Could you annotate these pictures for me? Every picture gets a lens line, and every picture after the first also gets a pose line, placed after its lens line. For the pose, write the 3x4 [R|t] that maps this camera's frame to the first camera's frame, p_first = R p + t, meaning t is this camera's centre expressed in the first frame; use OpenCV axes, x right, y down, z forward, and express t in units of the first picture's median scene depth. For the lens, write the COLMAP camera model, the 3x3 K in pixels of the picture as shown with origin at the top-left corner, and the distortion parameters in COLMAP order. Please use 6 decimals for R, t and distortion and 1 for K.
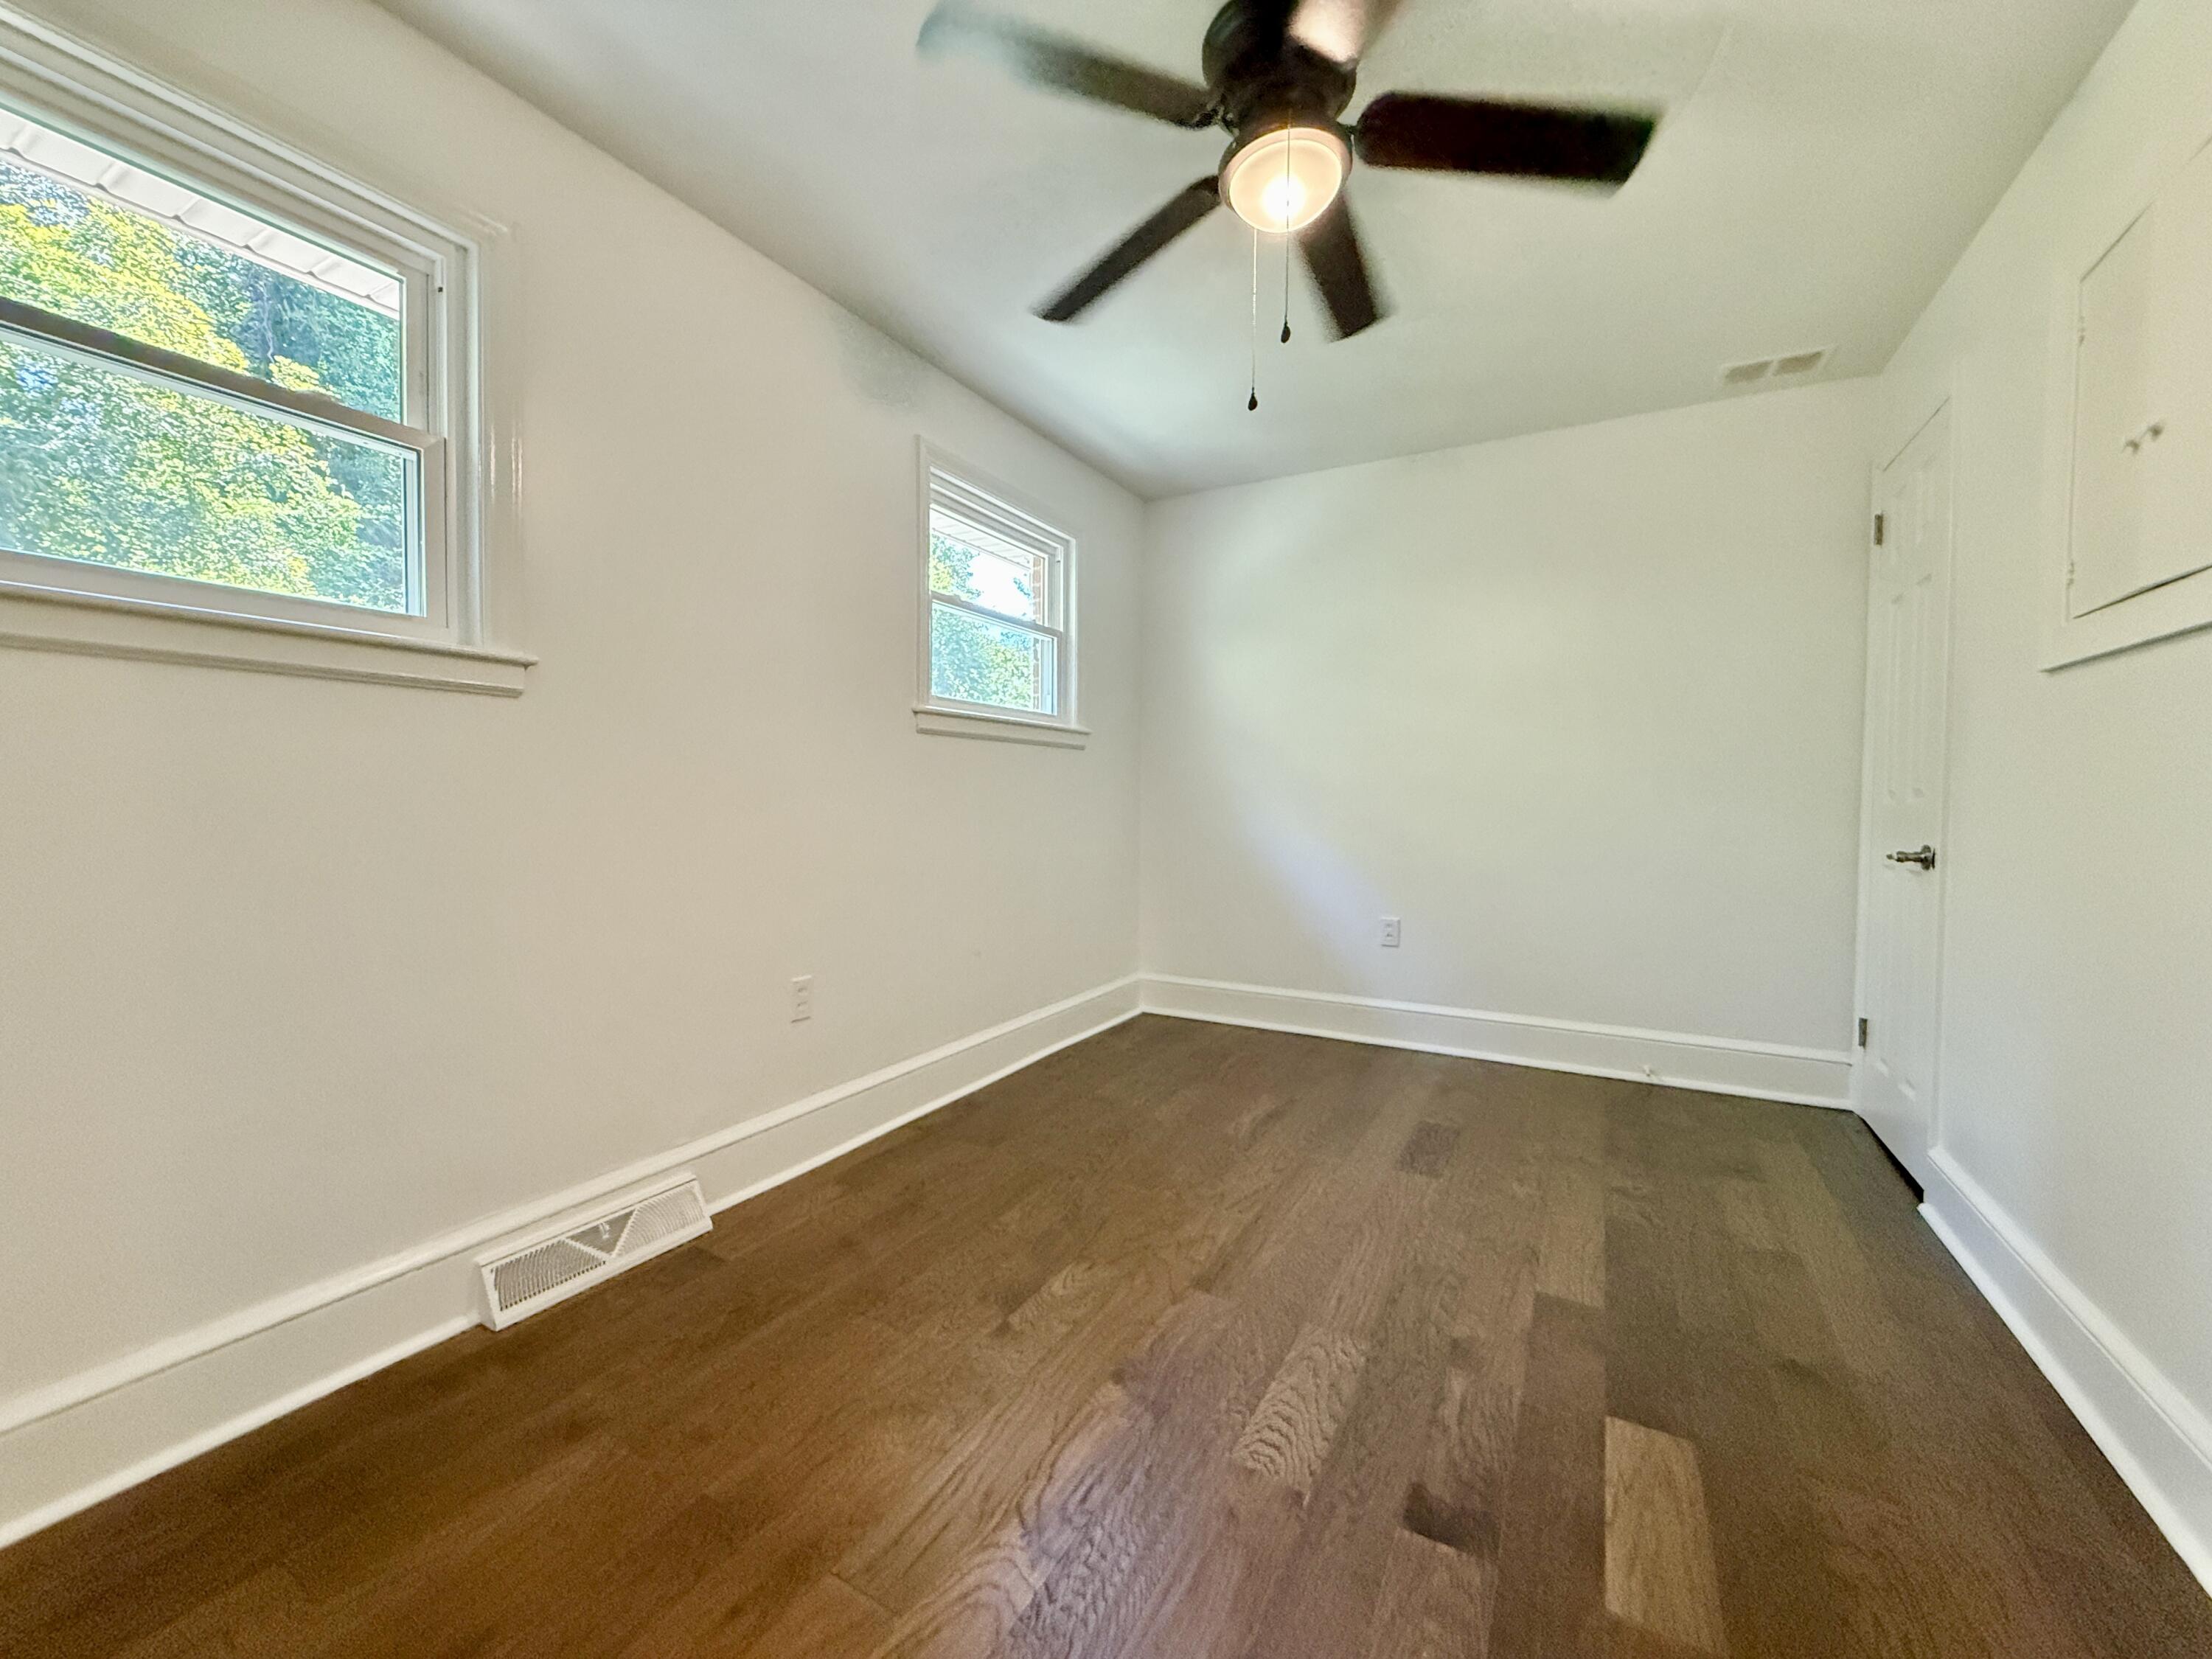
lens RADIAL K [[882.0, 0, 1103.2], [0, 882.0, 827.0], [0, 0, 1]] dist [0.001145, -0.000032]
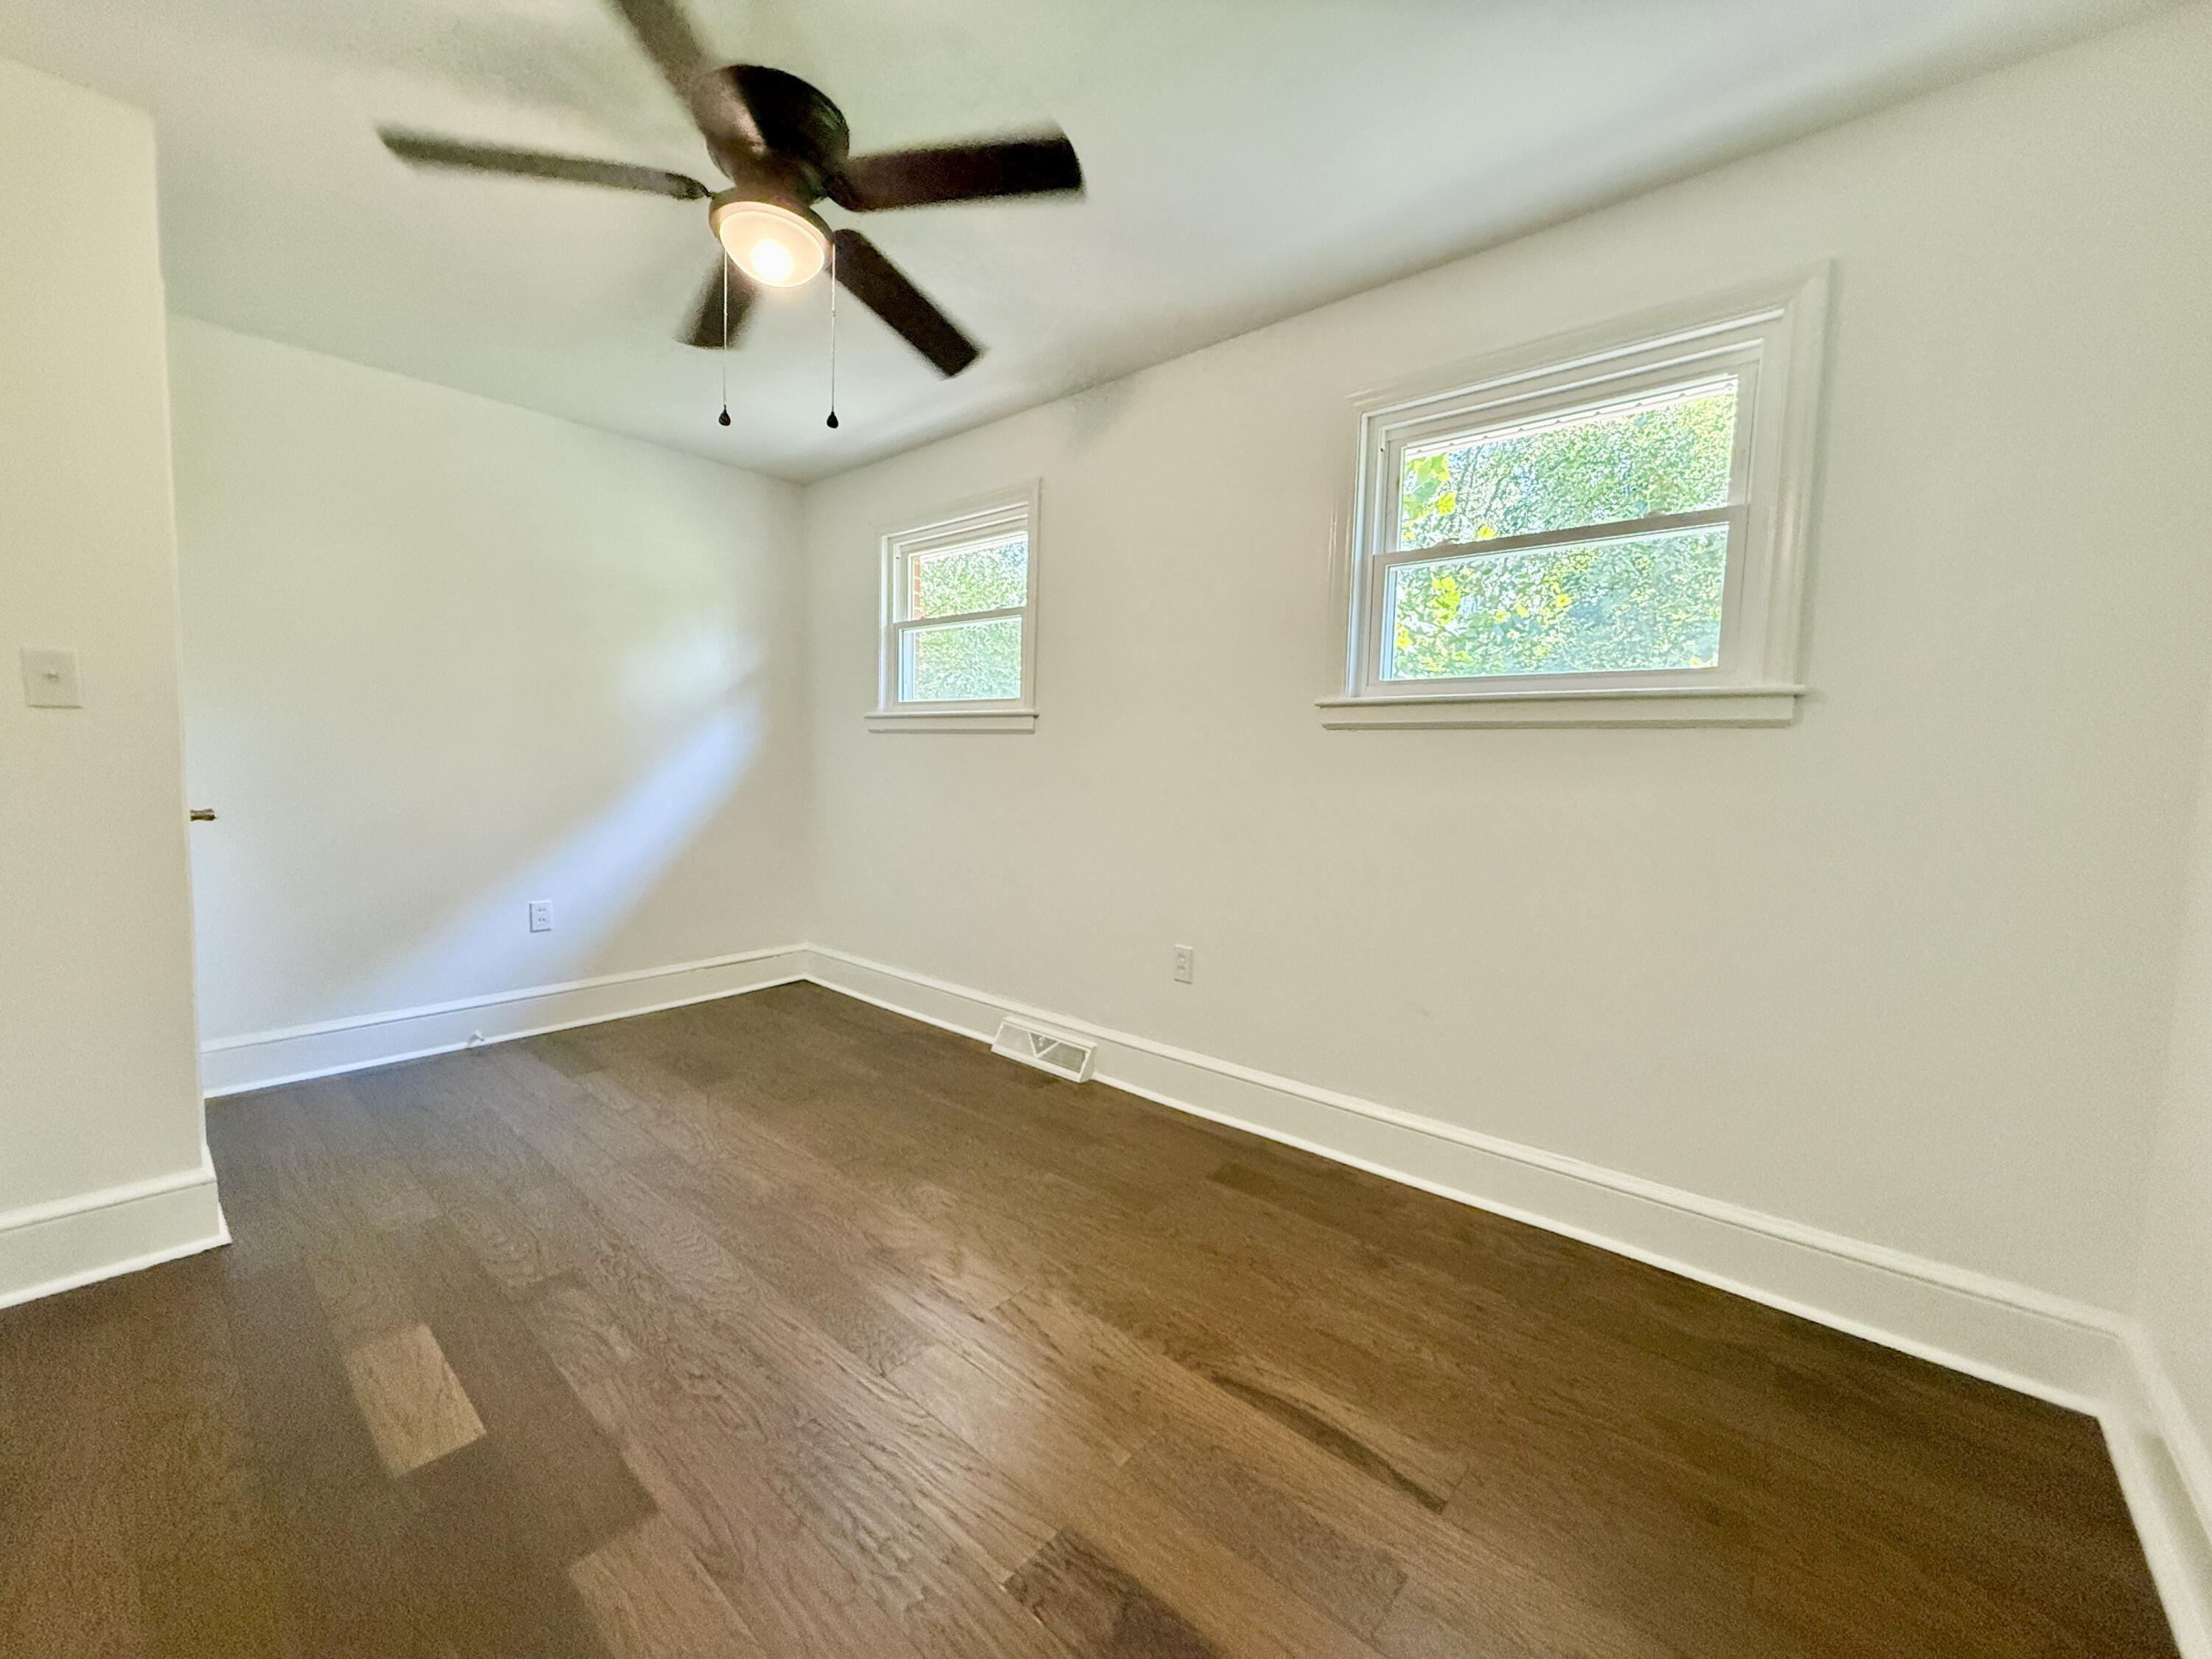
lens RADIAL K [[882.0, 0, 1103.2], [0, 882.0, 827.0], [0, 0, 1]] dist [0.001145, -0.000032]
pose [[-0.208605, 0.056177, -0.976385, 1.090841], [-0.059081, 0.995802, 0.069917, -0.086297], [0.976214, 0.072271, -0.204410, 1.475303]]
